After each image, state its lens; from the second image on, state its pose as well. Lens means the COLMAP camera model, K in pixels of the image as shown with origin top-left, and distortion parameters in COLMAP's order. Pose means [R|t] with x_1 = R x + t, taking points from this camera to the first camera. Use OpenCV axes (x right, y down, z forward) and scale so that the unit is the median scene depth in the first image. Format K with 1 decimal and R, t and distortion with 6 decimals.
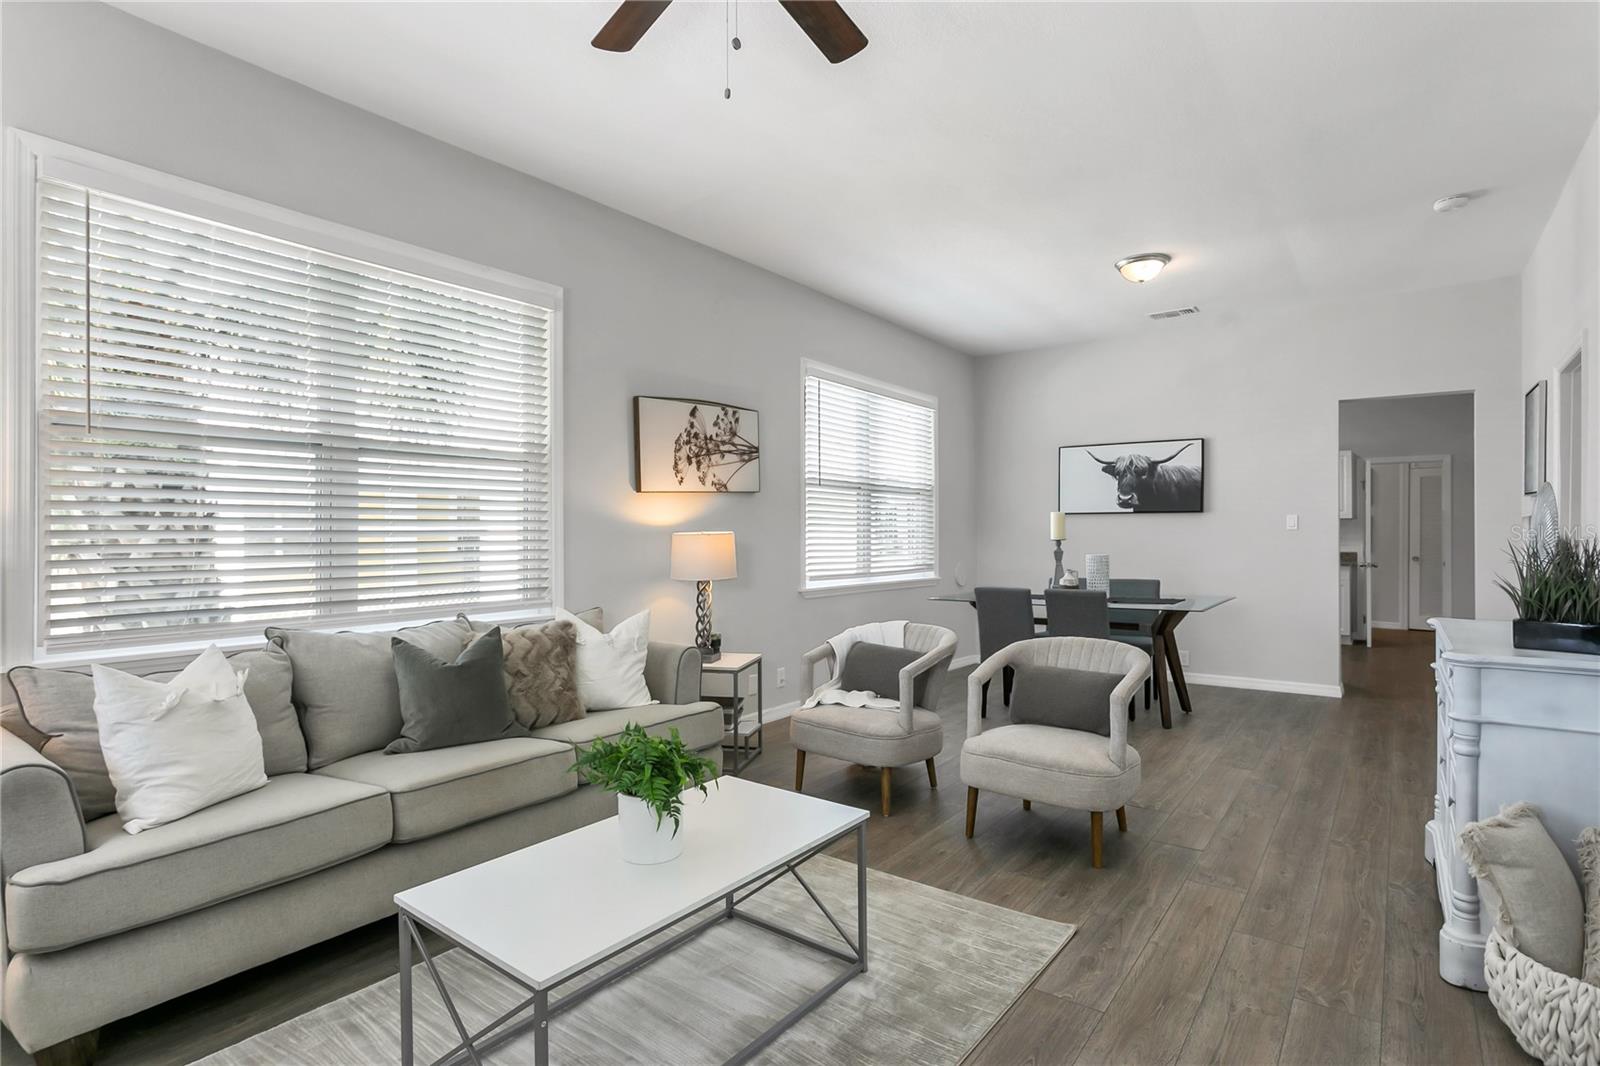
lens RADIAL K [[803.0, 0, 800.4], [0, 803.0, 532.1], [0, 0, 1]] dist [-0.016181, 0.008910]
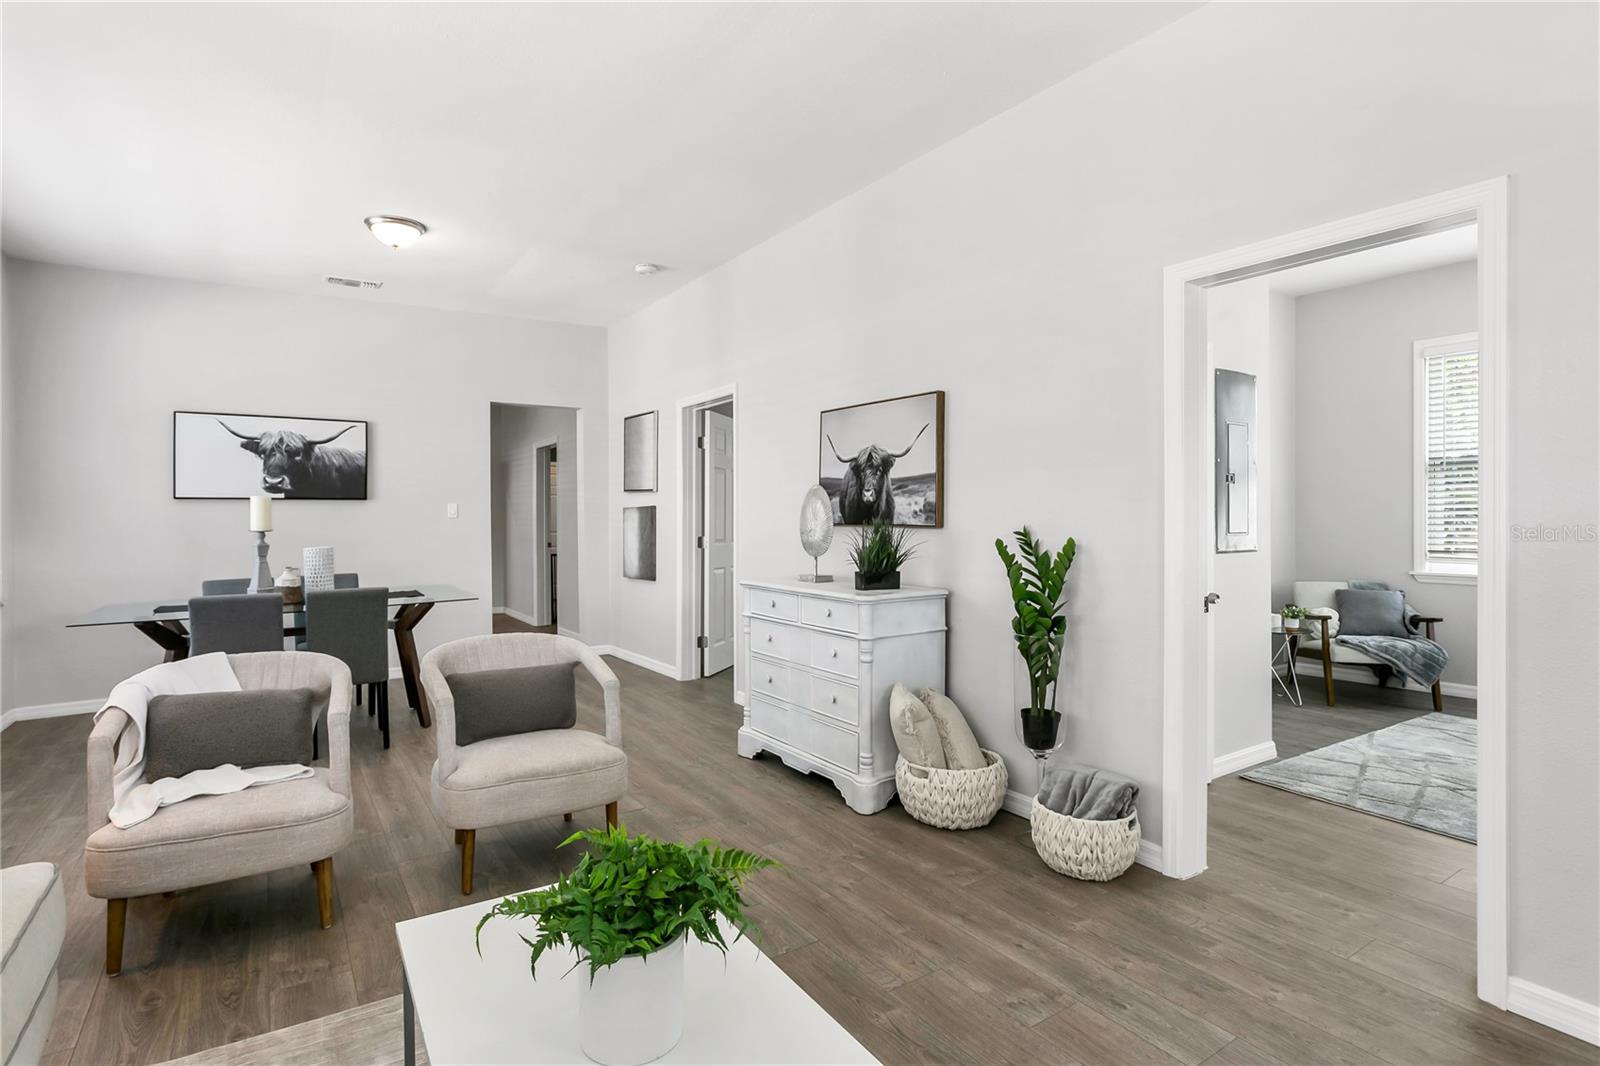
lens RADIAL K [[803.0, 0, 795.9], [0, 803.0, 519.1], [0, 0, 1]] dist [-0.016181, 0.008910]
pose [[0.330249, -0.002030, 0.943892, -0.222365], [0.008096, 0.999967, -0.000682, 0.002628], [-0.943859, 0.007867, 0.330255, 0.210041]]
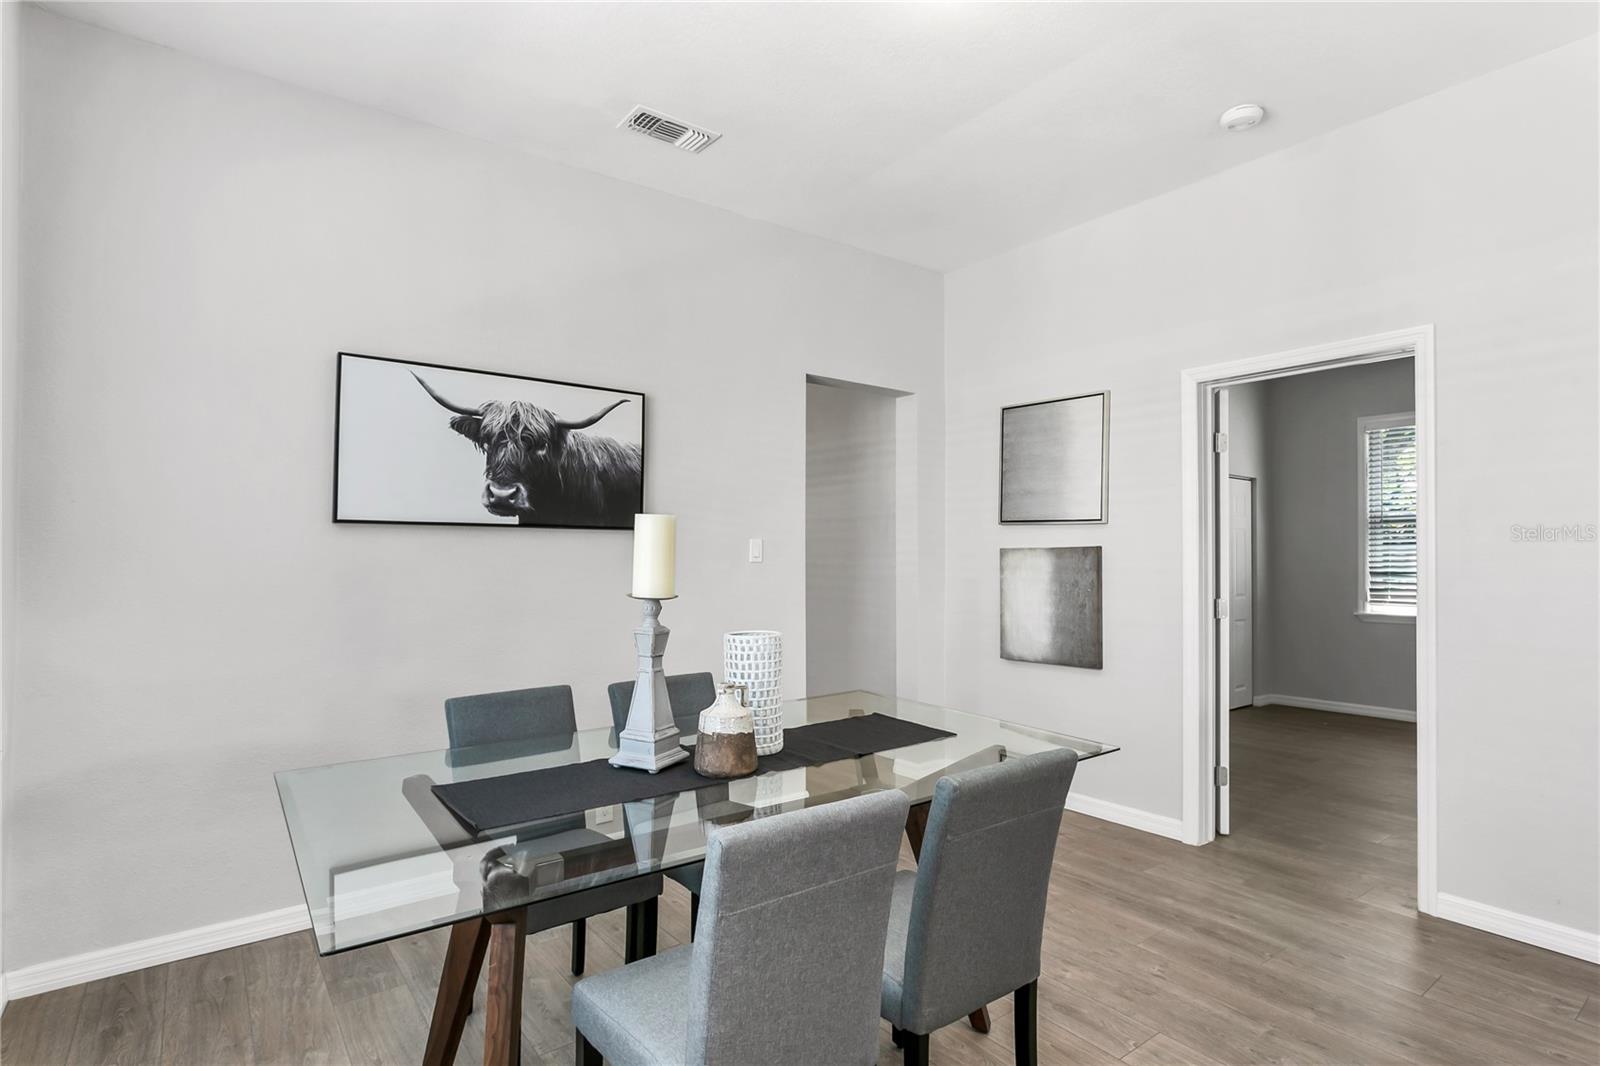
lens RADIAL K [[803.0, 0, 806.1], [0, 803.0, 542.4], [0, 0, 1]] dist [-0.016181, 0.008910]
pose [[0.267242, 0.018167, 0.963458, 0.010538], [-0.003548, 0.999834, -0.017868, -0.007248], [-0.963623, 0.001357, 0.267262, 0.750056]]
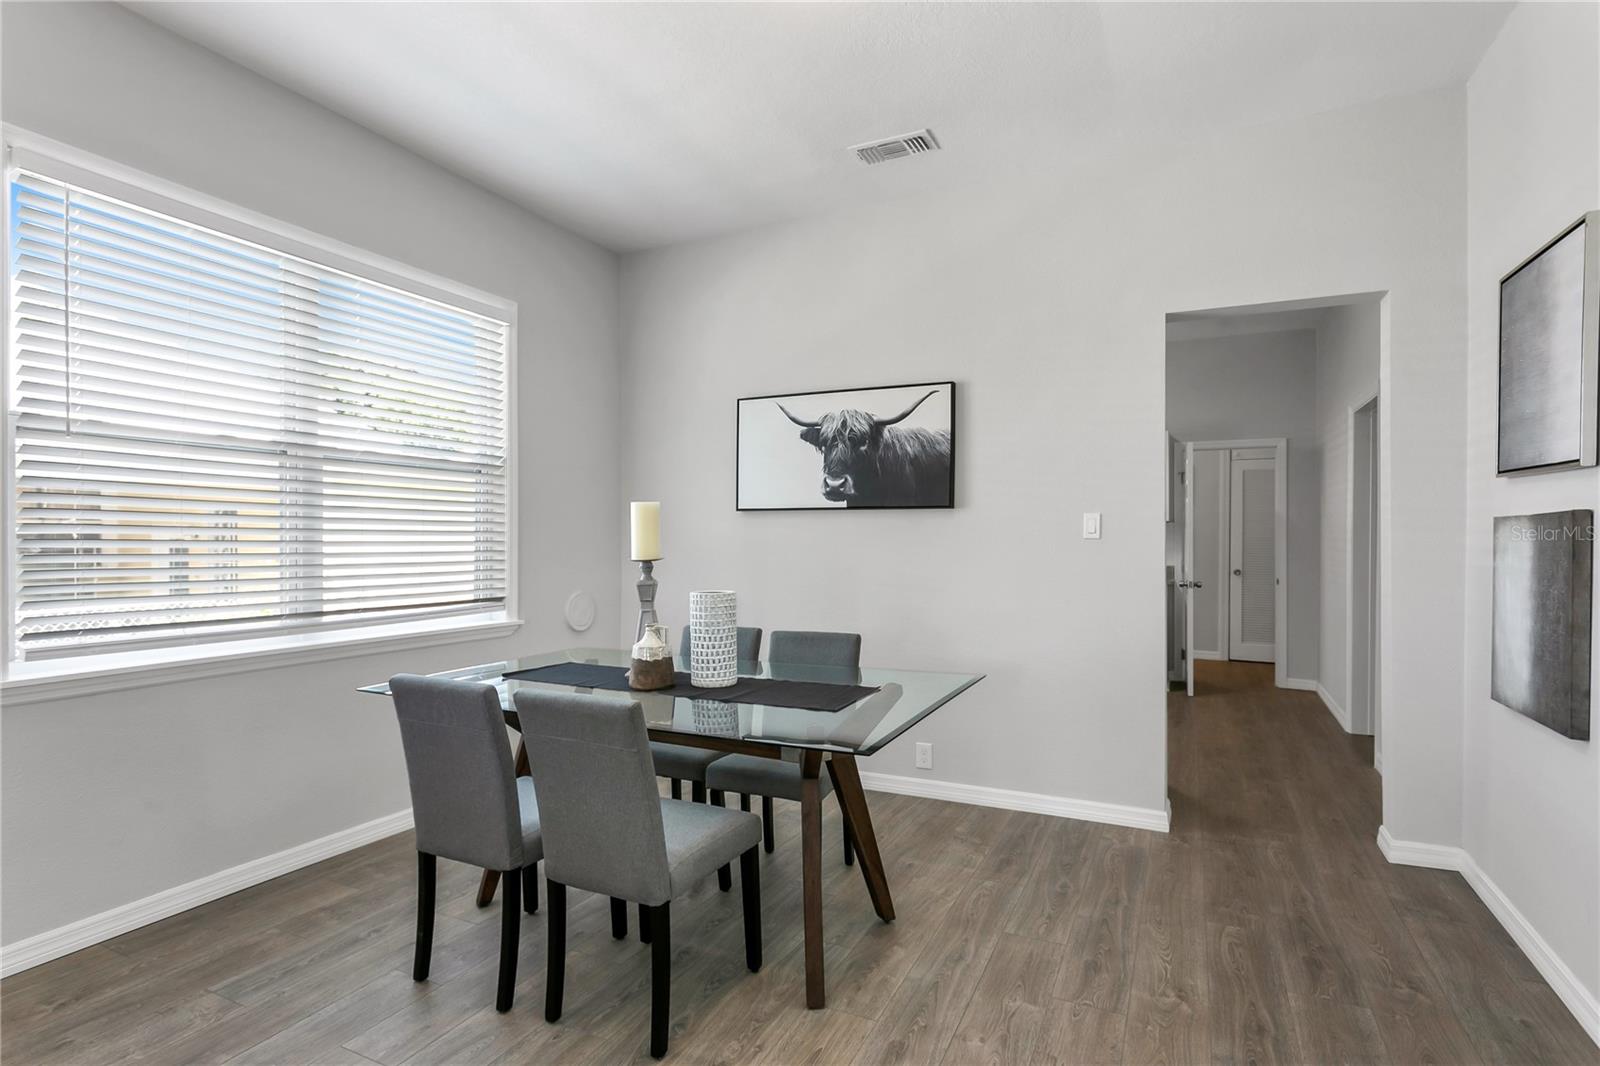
lens RADIAL K [[803.0, 0, 800.0], [0, 803.0, 533.5], [0, 0, 1]] dist [-0.016181, 0.008910]
pose [[0.981734, 0.002587, 0.190240, 0.282906], [-0.002432, 0.999996, -0.001047, -0.005407], [-0.190242, 0.000565, 0.981737, 0.447348]]
